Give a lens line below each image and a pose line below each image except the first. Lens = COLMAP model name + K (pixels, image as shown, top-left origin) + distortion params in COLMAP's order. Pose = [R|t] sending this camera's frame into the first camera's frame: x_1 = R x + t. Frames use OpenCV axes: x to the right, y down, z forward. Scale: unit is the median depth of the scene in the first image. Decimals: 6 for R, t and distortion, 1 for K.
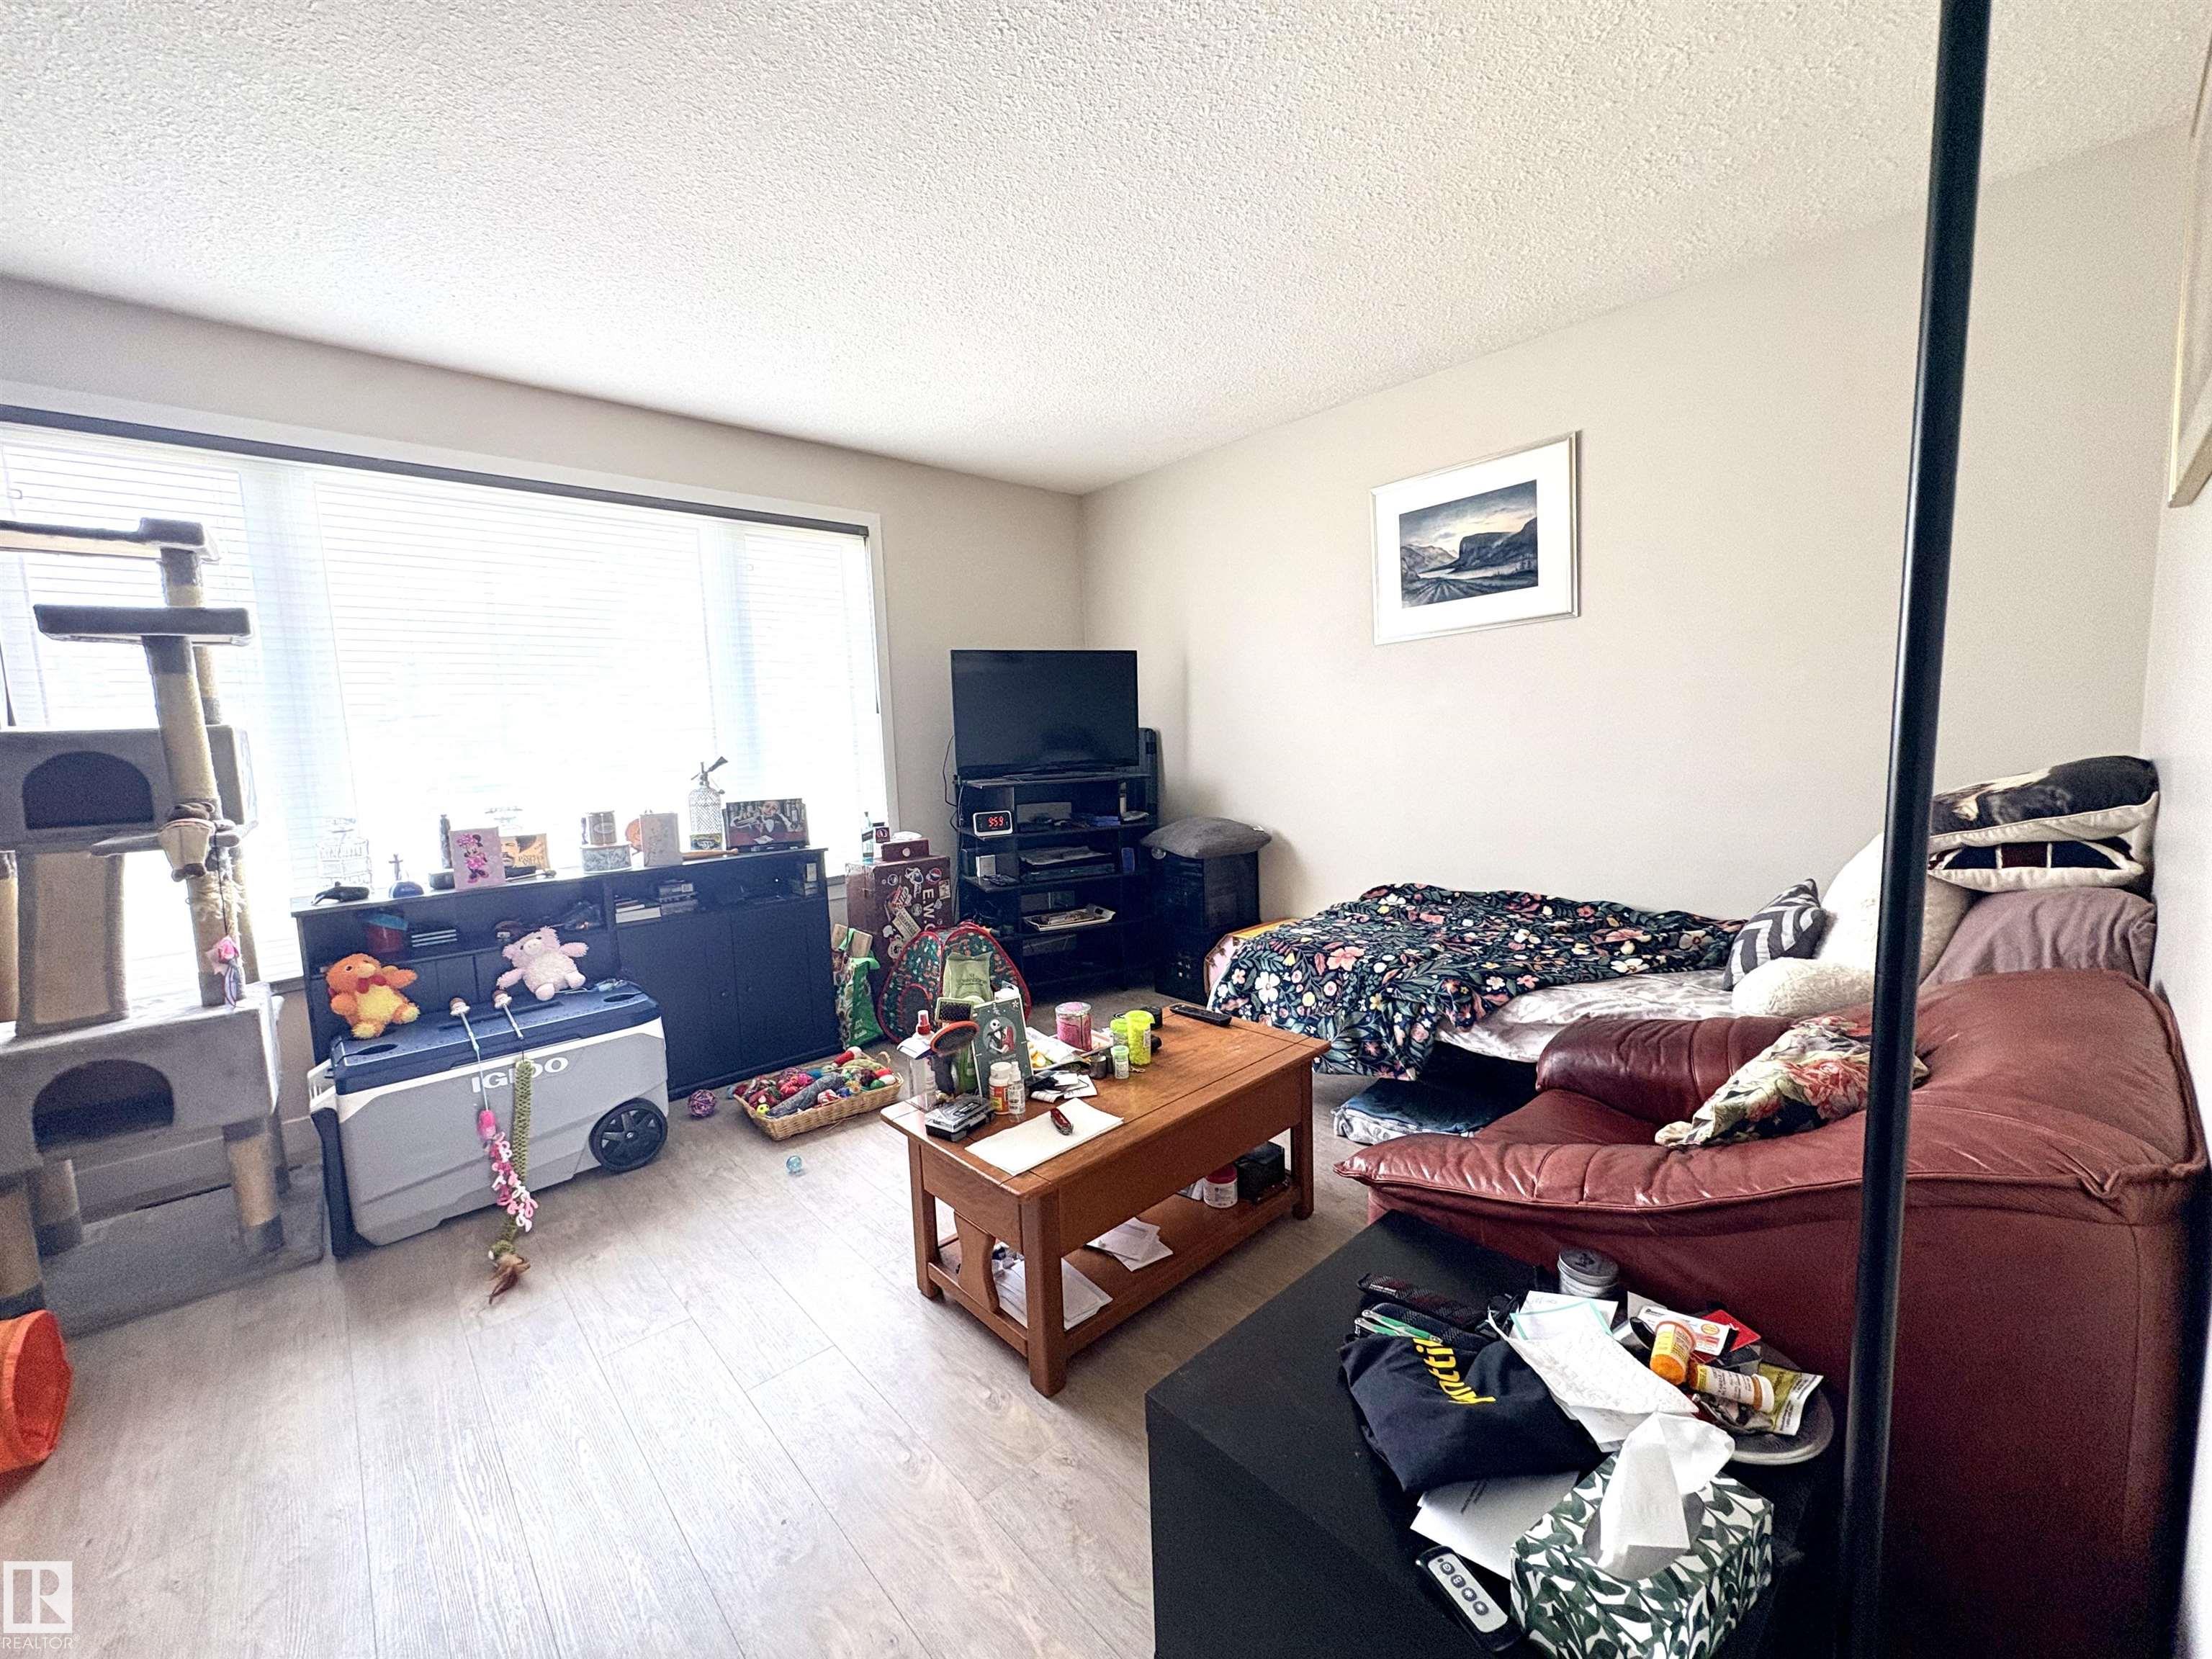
lens RADIAL K [[883.1, 0, 1102.0], [0, 883.1, 828.7], [0, 0, 1]] dist [0.001447, 0.000363]
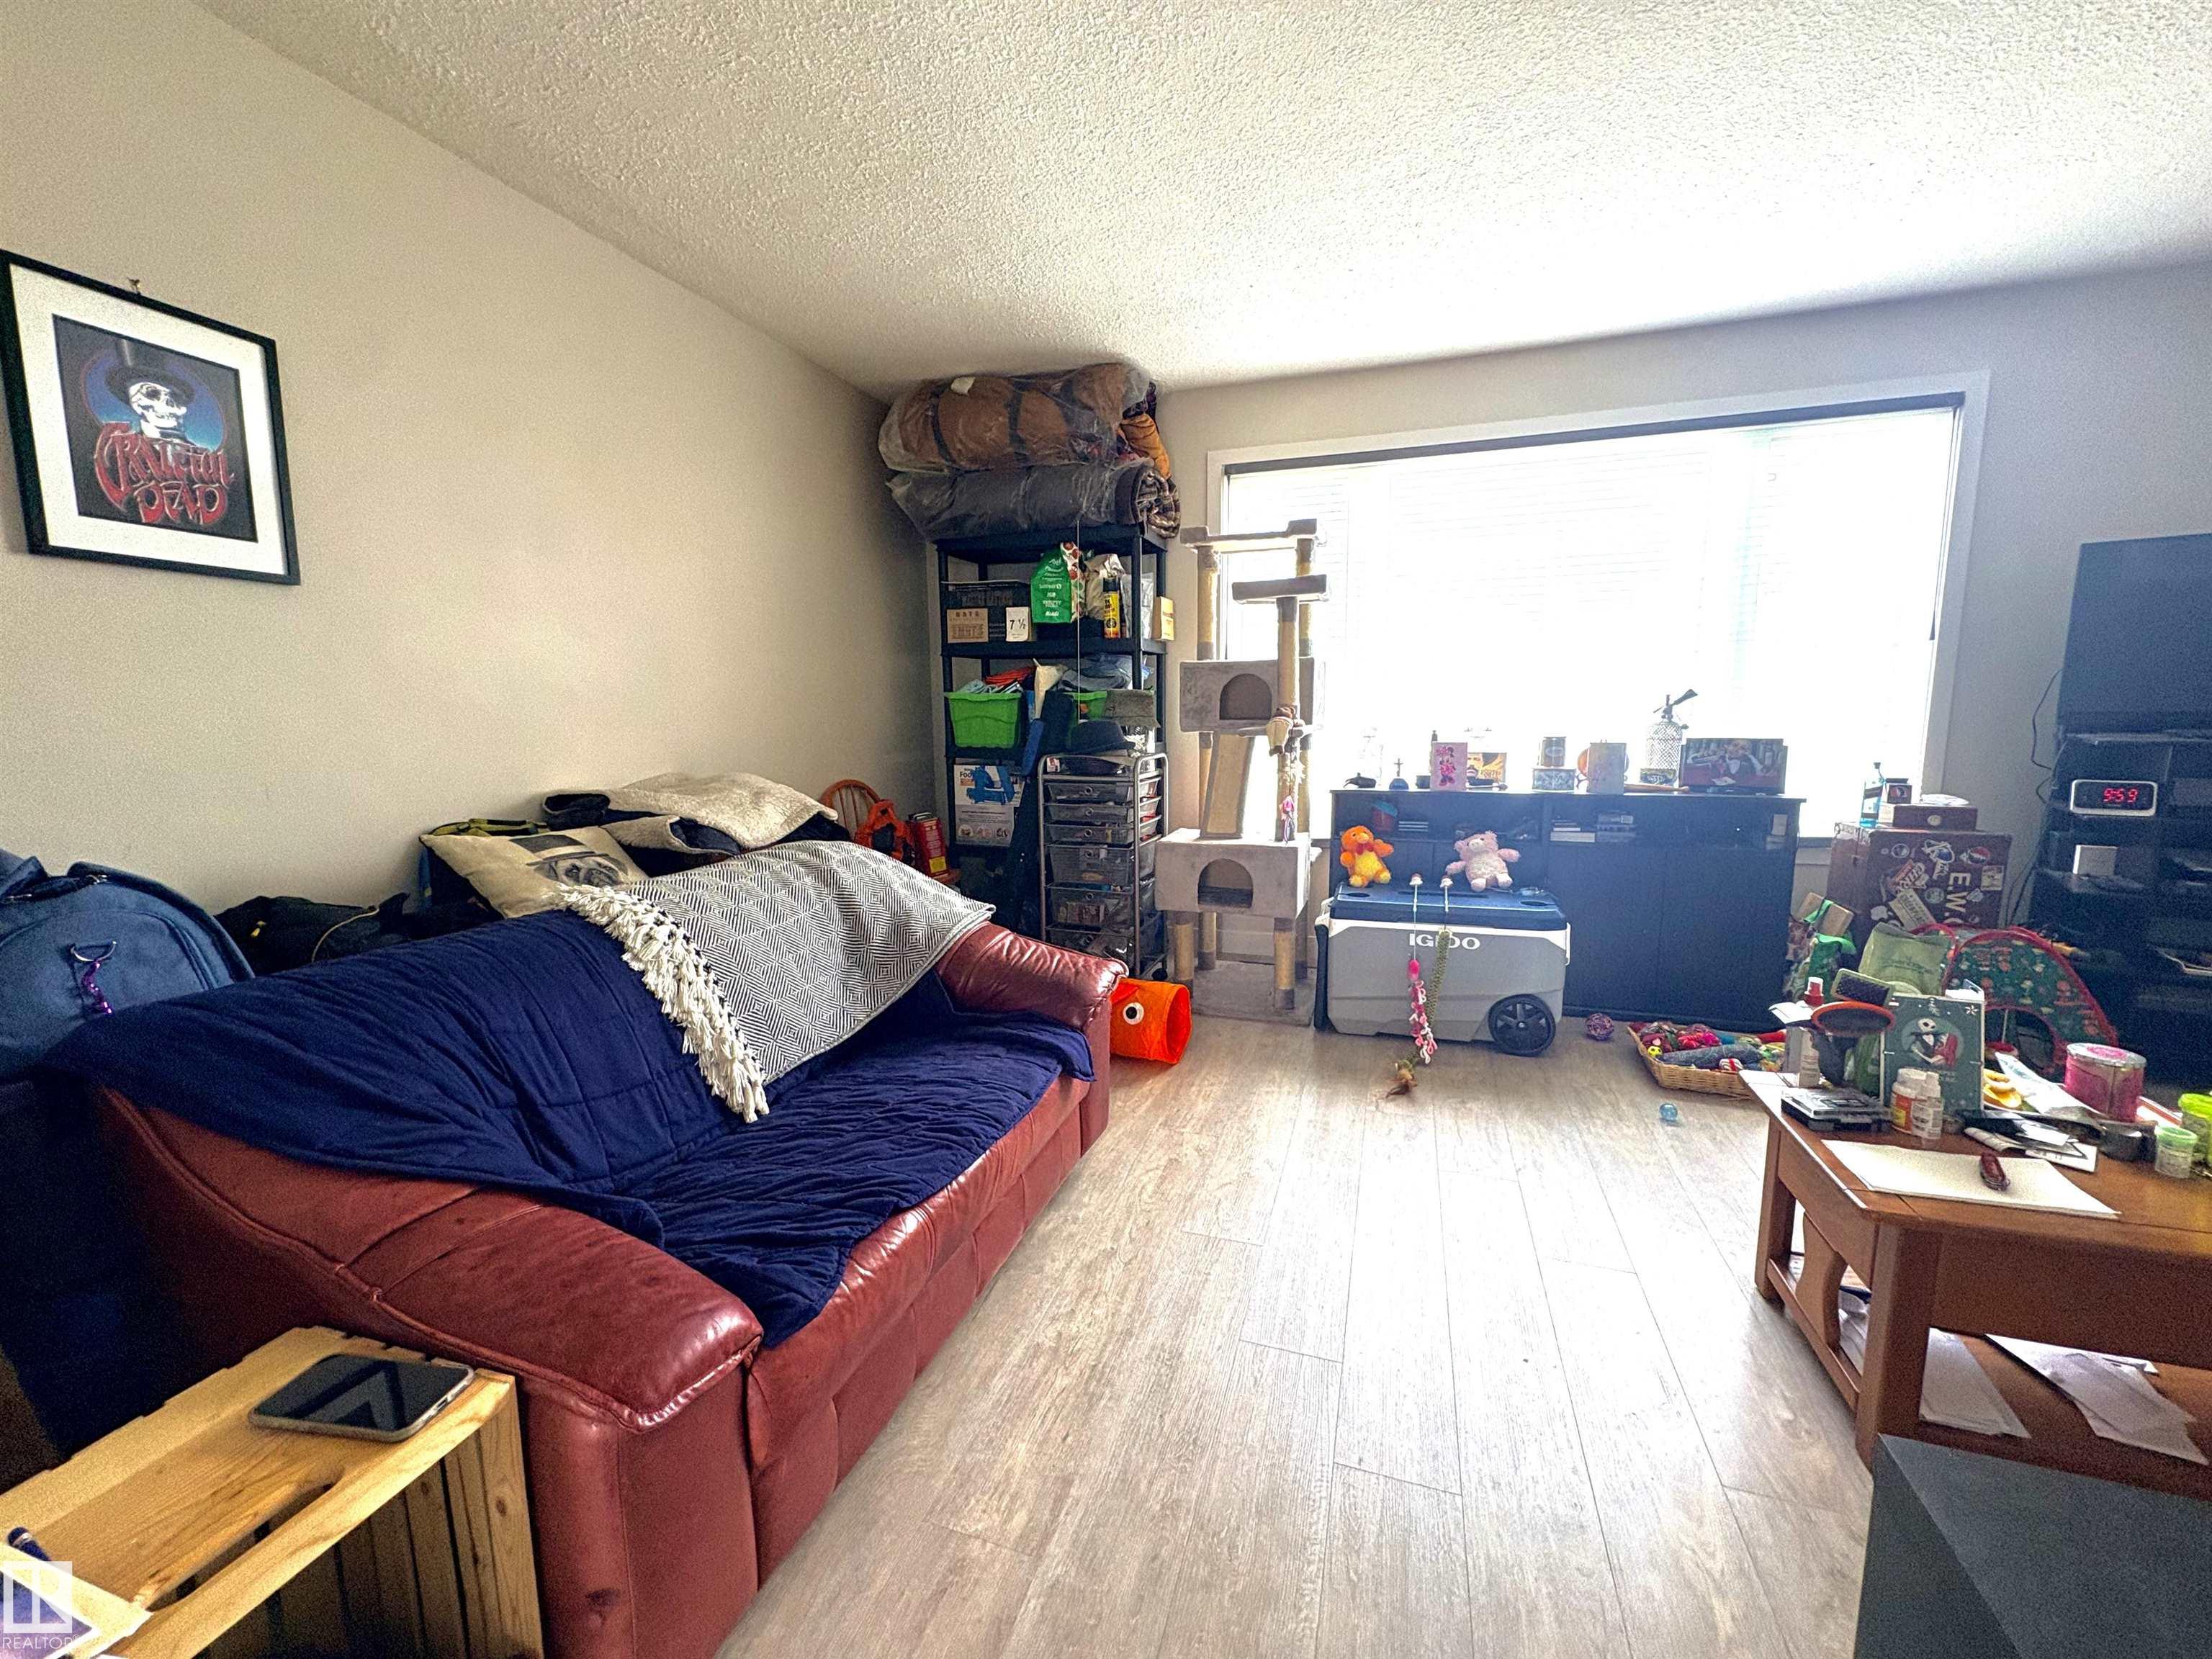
lens RADIAL K [[883.1, 0, 1102.0], [0, 883.1, 828.7], [0, 0, 1]] dist [0.001447, 0.000363]
pose [[0.482303, 0.152162, -0.862688, 0.143195], [-0.103340, 0.987805, 0.116456, 0.028570], [0.869888, 0.032983, 0.492146, -0.019599]]
